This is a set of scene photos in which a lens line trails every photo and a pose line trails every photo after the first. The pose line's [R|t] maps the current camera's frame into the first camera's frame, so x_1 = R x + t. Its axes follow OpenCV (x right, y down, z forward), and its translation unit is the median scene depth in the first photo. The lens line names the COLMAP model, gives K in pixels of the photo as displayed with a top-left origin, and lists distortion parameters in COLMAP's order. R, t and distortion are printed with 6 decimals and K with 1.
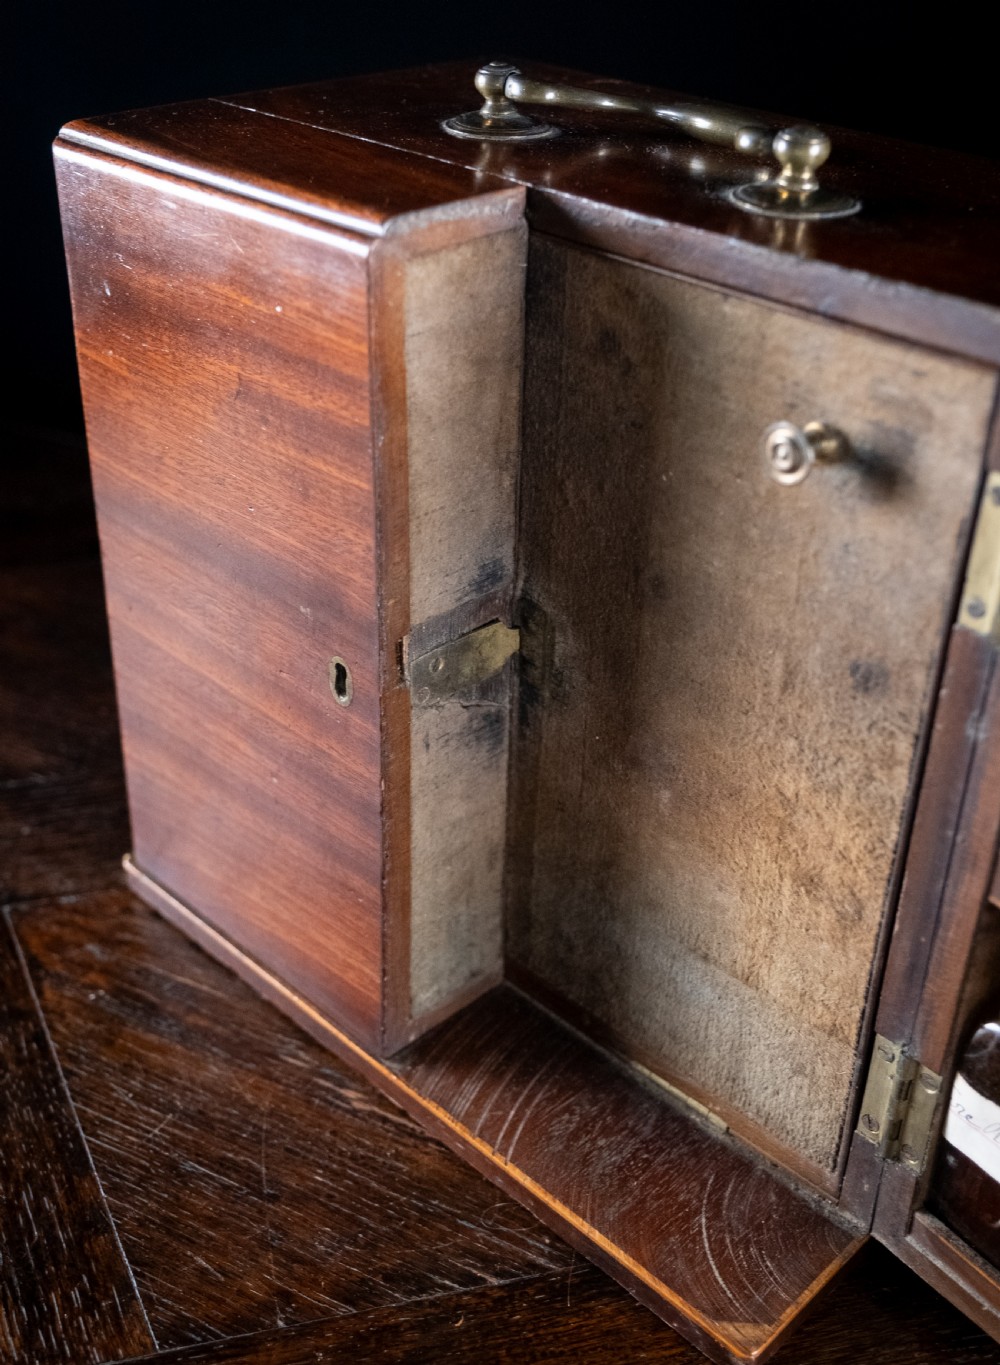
lens RADIAL K [[1622.2, 0, 447.4], [0, 1622.2, 688.3], [0, 0, 1]] dist [-0.039597, 0.000000]
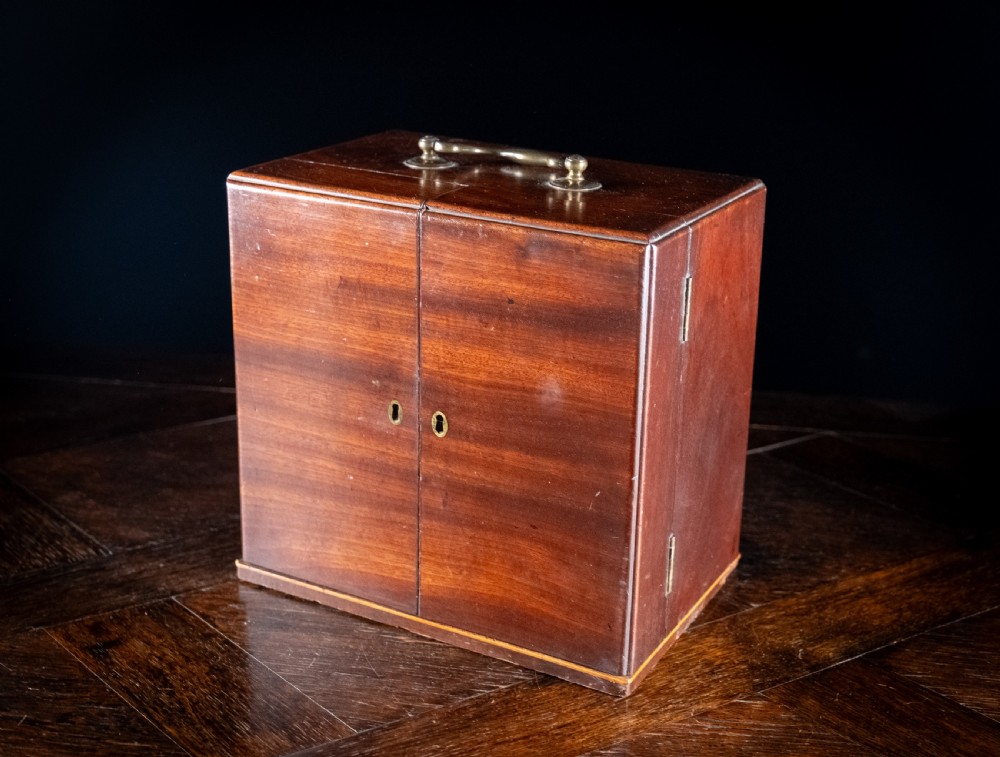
lens RADIAL K [[1600.5, 0, 495.1], [0, 1600.5, 382.6], [0, 0, 1]] dist [-0.042256, 0.000000]
pose [[0.958926, -0.092610, 0.268113, -0.504276], [0.142308, 0.974712, -0.172296, 0.341250], [-0.245376, 0.203374, 0.947855, -1.055164]]
